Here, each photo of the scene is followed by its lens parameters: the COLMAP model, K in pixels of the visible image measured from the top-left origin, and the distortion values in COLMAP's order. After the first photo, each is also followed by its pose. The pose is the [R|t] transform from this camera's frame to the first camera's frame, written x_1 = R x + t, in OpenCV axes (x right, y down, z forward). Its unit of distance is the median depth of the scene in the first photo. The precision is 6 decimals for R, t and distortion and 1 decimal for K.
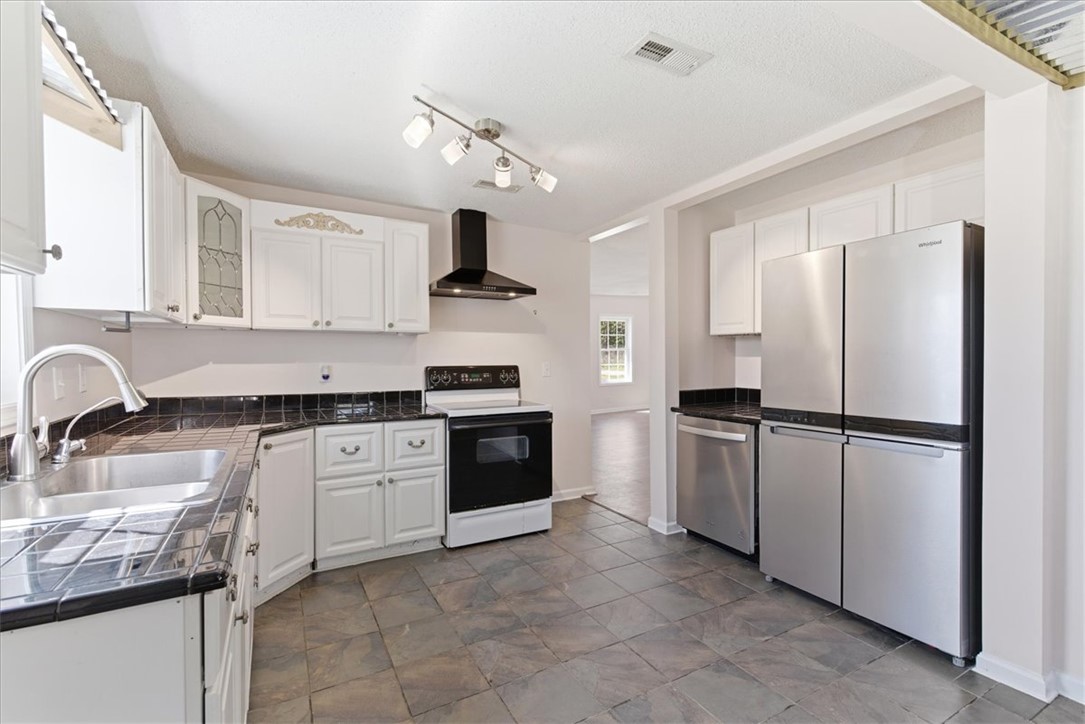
lens RADIAL K [[488.9, 0, 542.5], [0, 488.9, 362.0], [0, 0, 1]] dist [-0.000082, -0.000163]
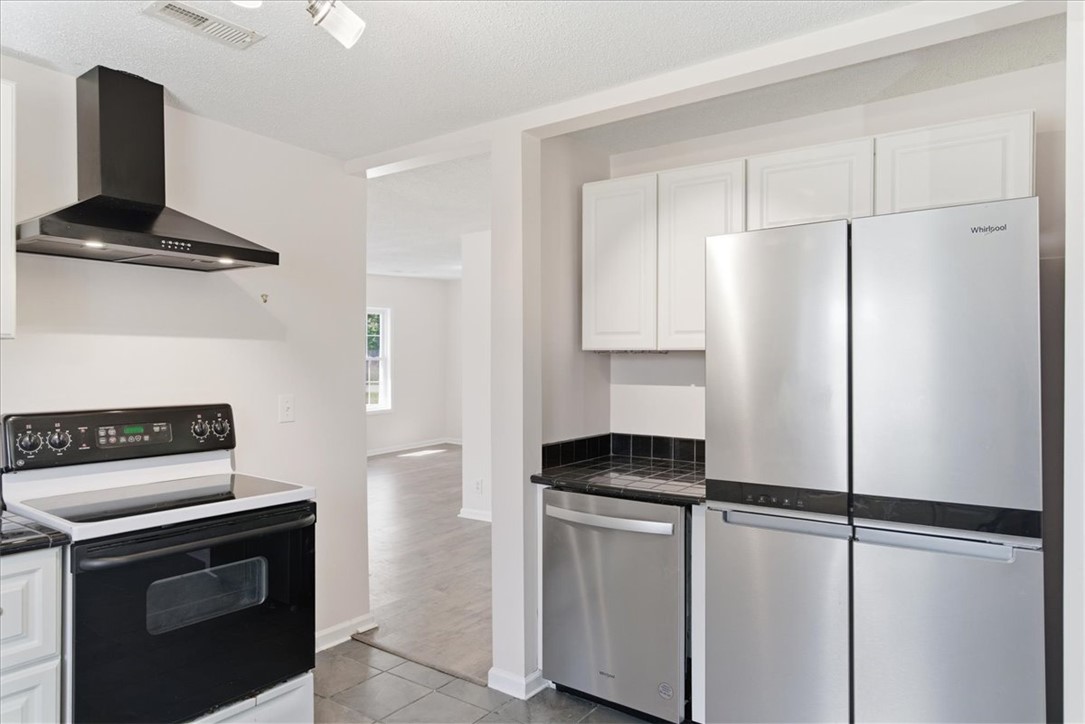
lens RADIAL K [[696.9, 0, 558.7], [0, 696.9, 363.1], [0, 0, 1]] dist [-0.005726, -0.000636]
pose [[0.898714, 0.005622, 0.438498, -0.069419], [-0.000759, 0.999936, -0.011265, -0.030962], [-0.438534, 0.009791, 0.898661, 0.243687]]
